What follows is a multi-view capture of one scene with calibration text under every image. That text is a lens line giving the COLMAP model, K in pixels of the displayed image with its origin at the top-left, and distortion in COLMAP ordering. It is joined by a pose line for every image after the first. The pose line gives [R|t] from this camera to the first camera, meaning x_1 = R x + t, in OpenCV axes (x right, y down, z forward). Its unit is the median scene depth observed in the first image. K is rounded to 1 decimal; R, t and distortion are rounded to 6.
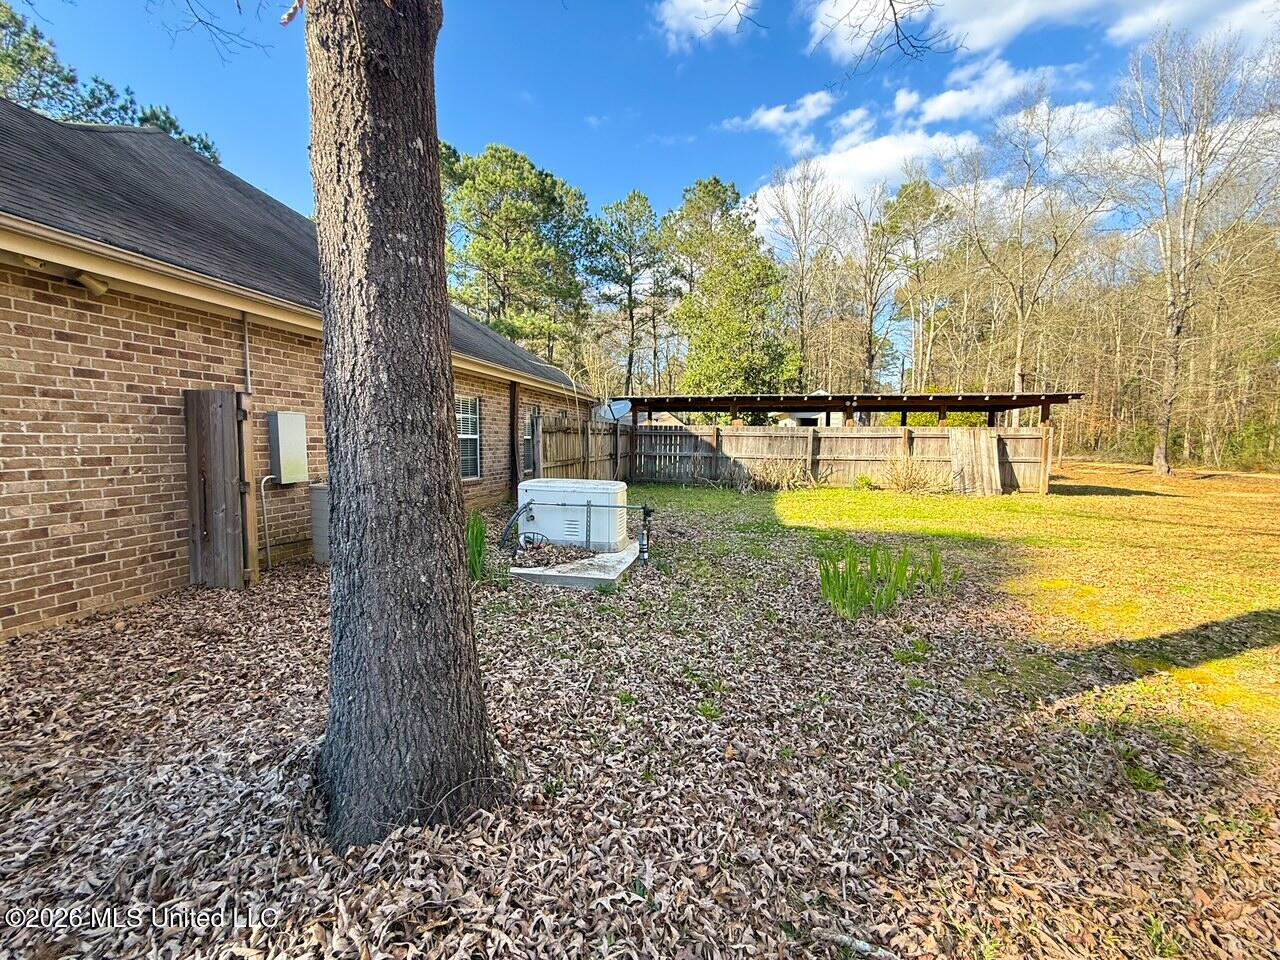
lens RADIAL K [[510.7, 0, 636.7], [0, 510.7, 475.5], [0, 0, 1]] dist [-0.001595, -0.000209]
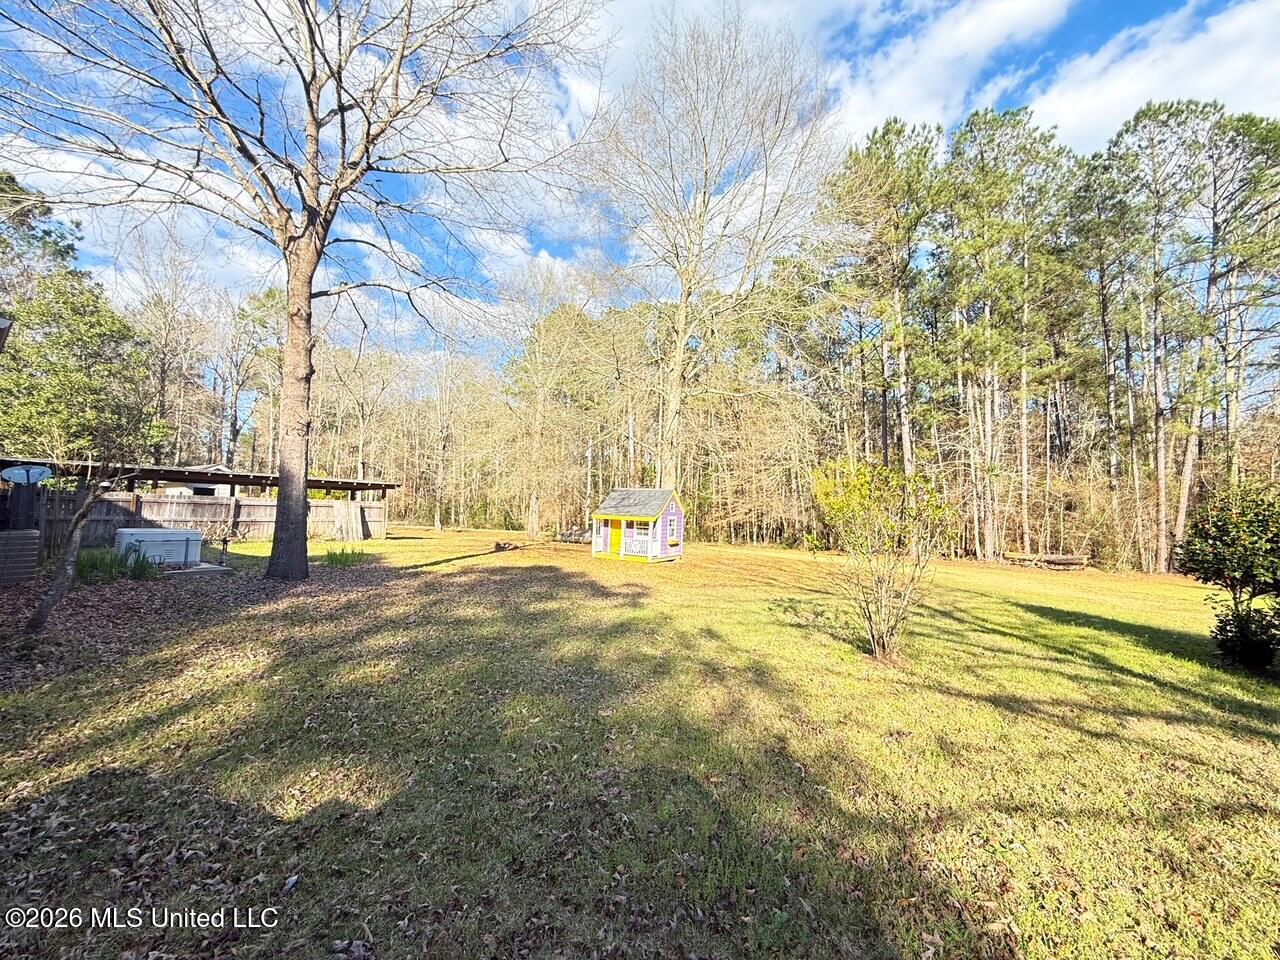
lens RADIAL K [[510.7, 0, 637.7], [0, 510.7, 478.0], [0, 0, 1]] dist [-0.001595, -0.000209]
pose [[0.398444, 0.067640, 0.914695, -0.455709], [0.052465, 0.993963, -0.096356, 0.038802], [-0.915691, 0.086382, 0.392490, -0.490213]]
